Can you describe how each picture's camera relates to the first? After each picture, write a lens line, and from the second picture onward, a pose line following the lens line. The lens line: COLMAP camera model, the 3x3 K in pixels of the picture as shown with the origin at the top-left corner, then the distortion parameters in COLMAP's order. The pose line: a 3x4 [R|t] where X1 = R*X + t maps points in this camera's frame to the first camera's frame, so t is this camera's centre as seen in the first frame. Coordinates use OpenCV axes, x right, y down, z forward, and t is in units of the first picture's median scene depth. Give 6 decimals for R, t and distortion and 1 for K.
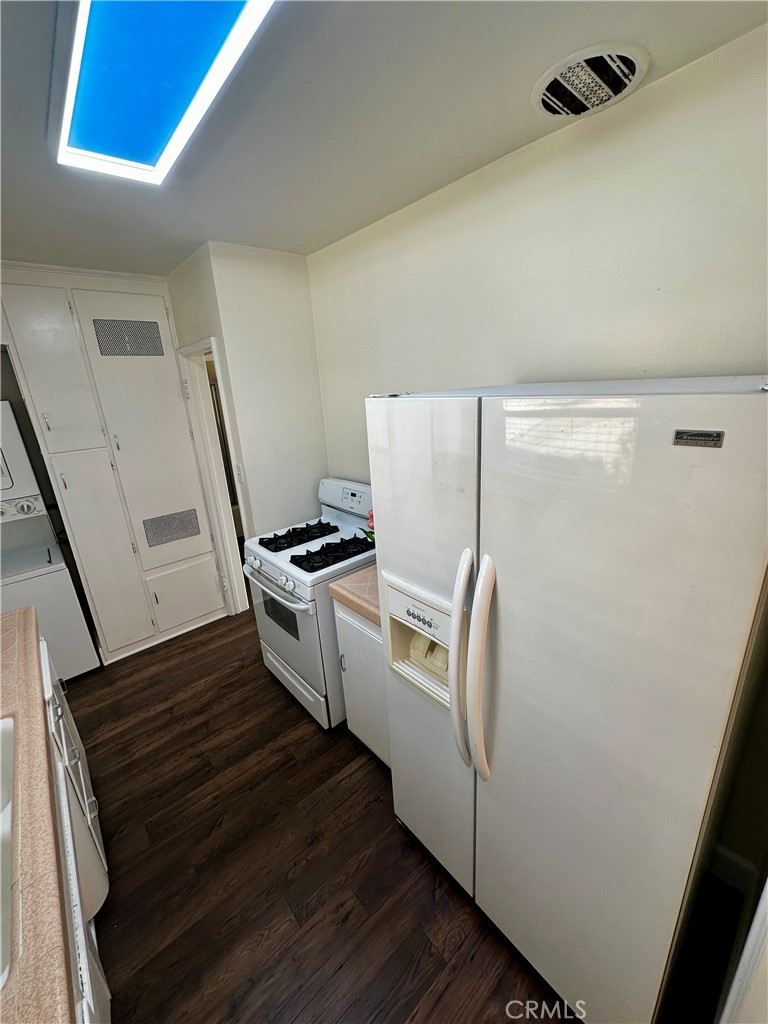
lens RADIAL K [[408.0, 0, 385.9], [0, 408.0, 512.6], [0, 0, 1]] dist [-0.001930, 0.001409]
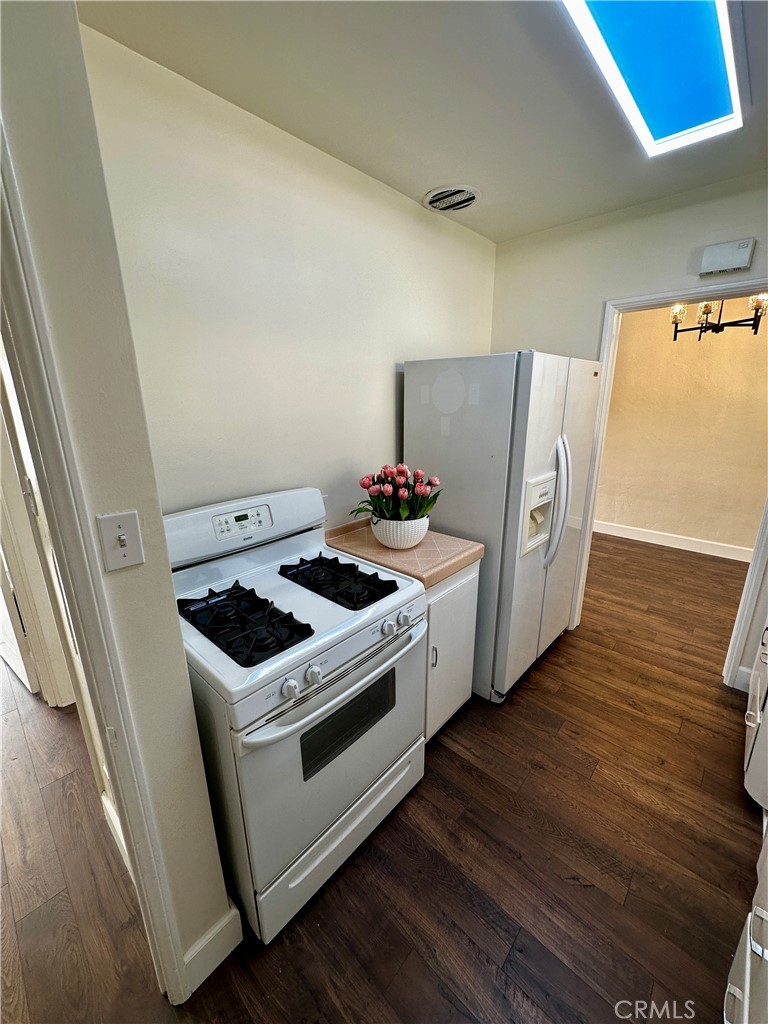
lens RADIAL K [[408.0, 0, 385.3], [0, 408.0, 506.7], [0, 0, 1]] dist [-0.001930, 0.001409]
pose [[-0.108506, -0.211491, 0.971338, -0.883479], [0.316487, 0.918917, 0.235432, -0.171381], [-0.942371, 0.332962, -0.032774, 1.024388]]
